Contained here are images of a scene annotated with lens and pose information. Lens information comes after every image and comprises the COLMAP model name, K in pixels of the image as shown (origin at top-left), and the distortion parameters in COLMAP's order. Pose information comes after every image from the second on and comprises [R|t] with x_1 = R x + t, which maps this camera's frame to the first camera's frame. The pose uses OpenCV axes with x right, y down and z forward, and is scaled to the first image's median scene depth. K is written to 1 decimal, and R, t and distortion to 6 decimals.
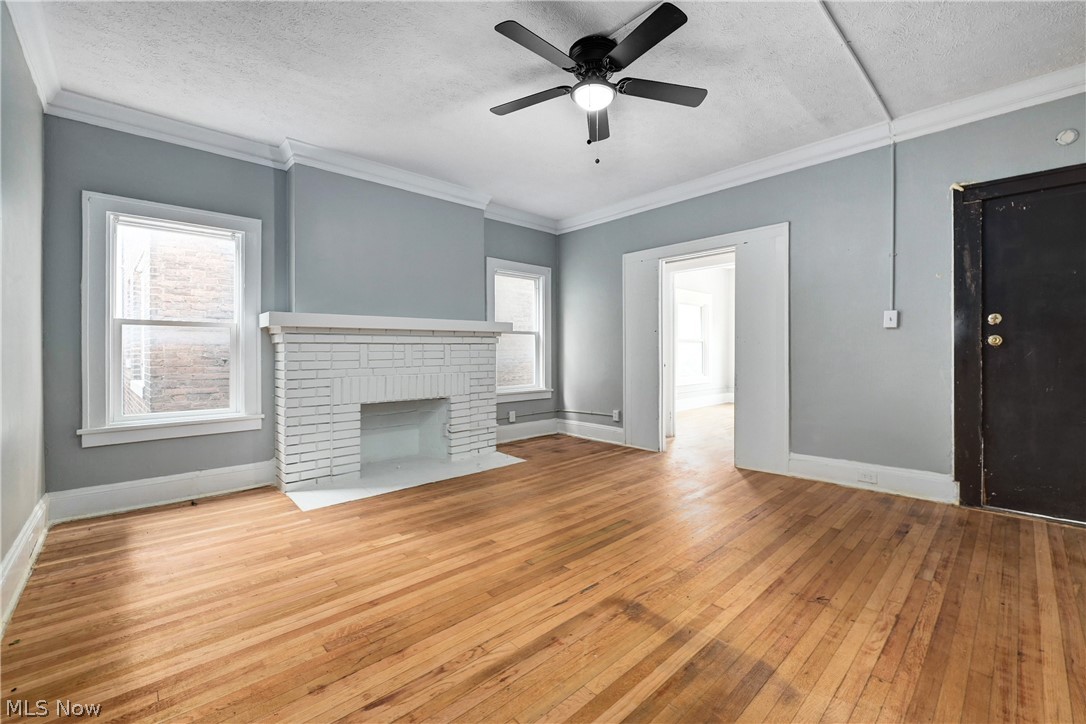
lens RADIAL K [[446.9, 0, 575.1], [0, 446.9, 359.3], [0, 0, 1]] dist [-0.008415, -0.000104]
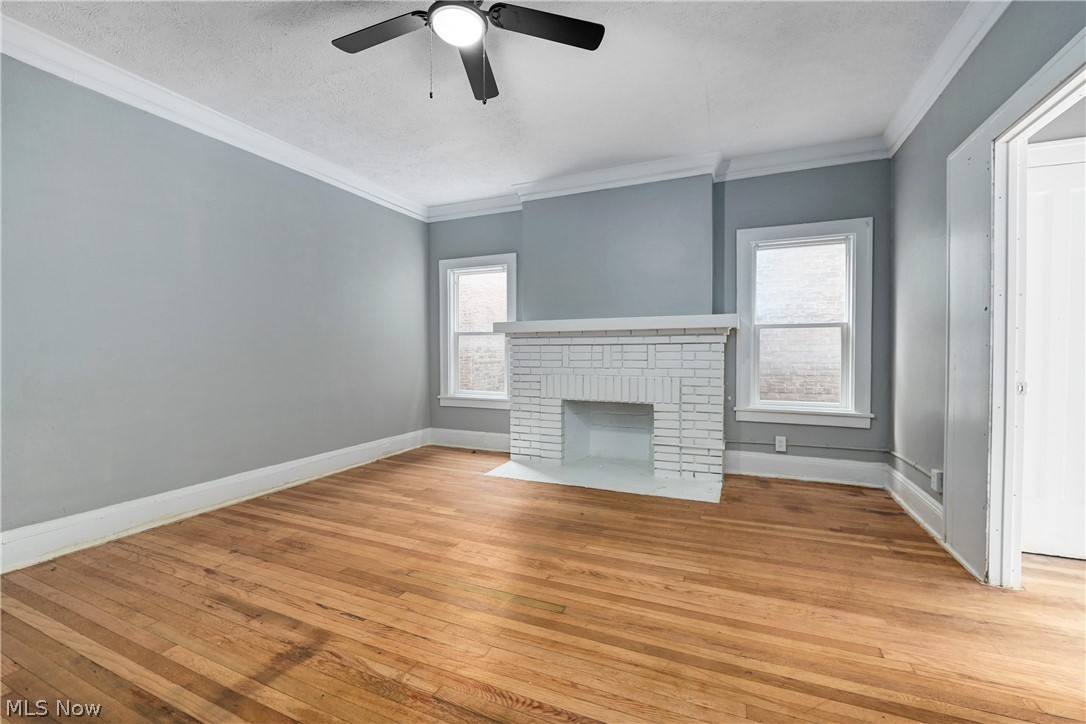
lens RADIAL K [[445.2, 0, 539.4], [0, 445.2, 358.9], [0, 0, 1]] dist [-0.007488, -0.000095]
pose [[0.374270, 0.018494, -0.927135, 0.545631], [-0.017096, 0.999769, 0.013042, -0.015241], [0.927162, 0.010970, 0.374500, 0.550617]]
